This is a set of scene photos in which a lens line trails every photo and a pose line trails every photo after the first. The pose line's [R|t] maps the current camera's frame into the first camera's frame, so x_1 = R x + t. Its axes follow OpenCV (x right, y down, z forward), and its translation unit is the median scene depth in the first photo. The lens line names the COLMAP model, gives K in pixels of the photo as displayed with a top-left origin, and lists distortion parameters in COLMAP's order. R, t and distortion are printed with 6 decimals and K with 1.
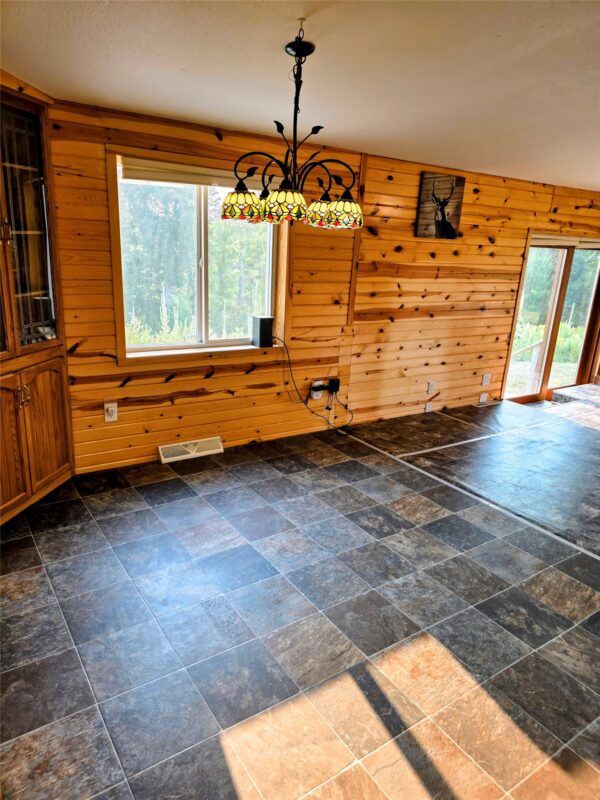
lens RADIAL K [[535.6, 0, 300.0], [0, 535.6, 400.0], [0, 0, 1]] dist [0.068977, -0.075541]
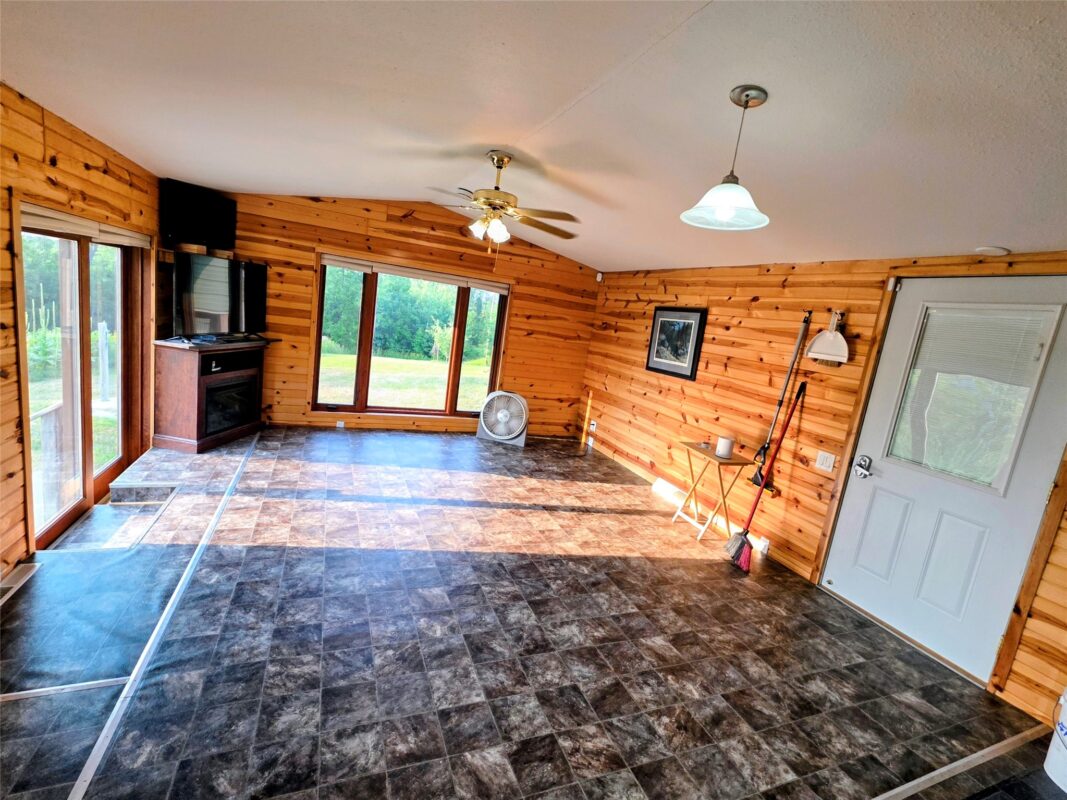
lens RADIAL K [[484.0, 0, 533.5], [0, 484.0, 400.0], [0, 0, 1]] dist [0.001040, -0.000399]
pose [[0.202910, -0.195366, 0.959510, 0.110319], [0.156262, 0.973797, 0.165230, -0.170434], [-0.966649, 0.116408, 0.228122, 0.603397]]
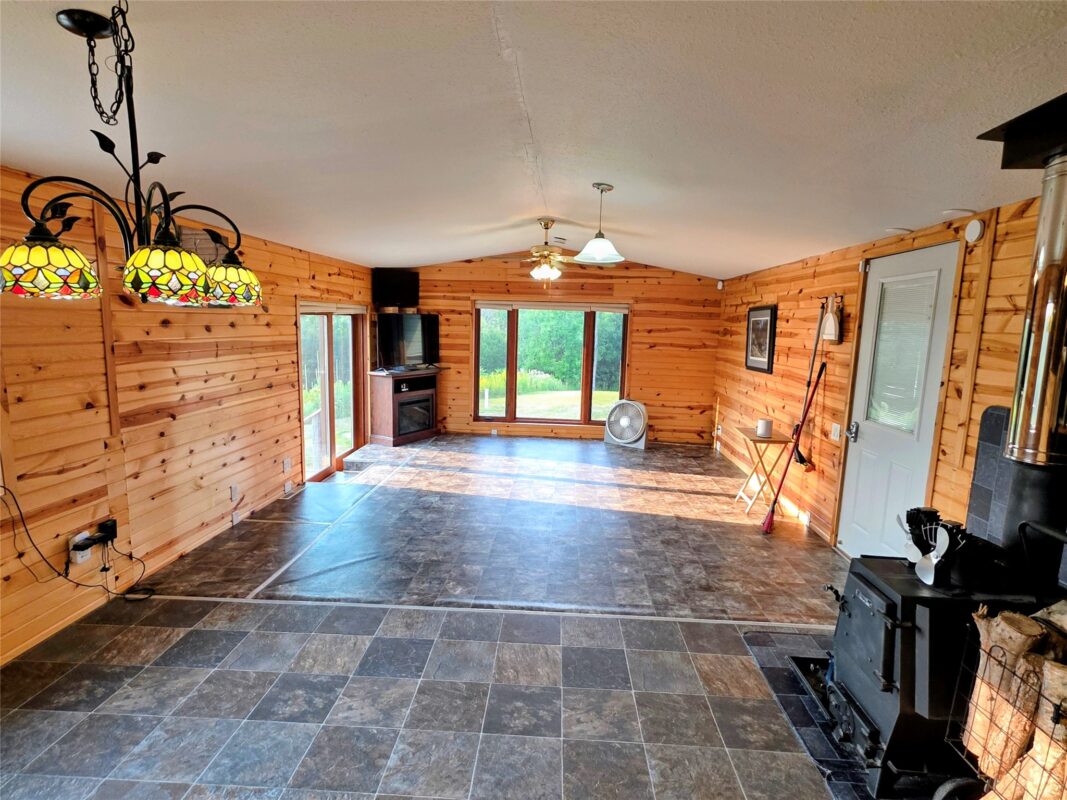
lens RADIAL K [[565.6, 0, 533.5], [0, 565.6, 400.0], [0, 0, 1]] dist [0.003531, 0.001328]
pose [[0.601063, -0.146541, 0.785652, -0.136648], [0.234053, 0.972221, 0.002278, -0.060387], [-0.764161, 0.182515, 0.618665, 0.152321]]
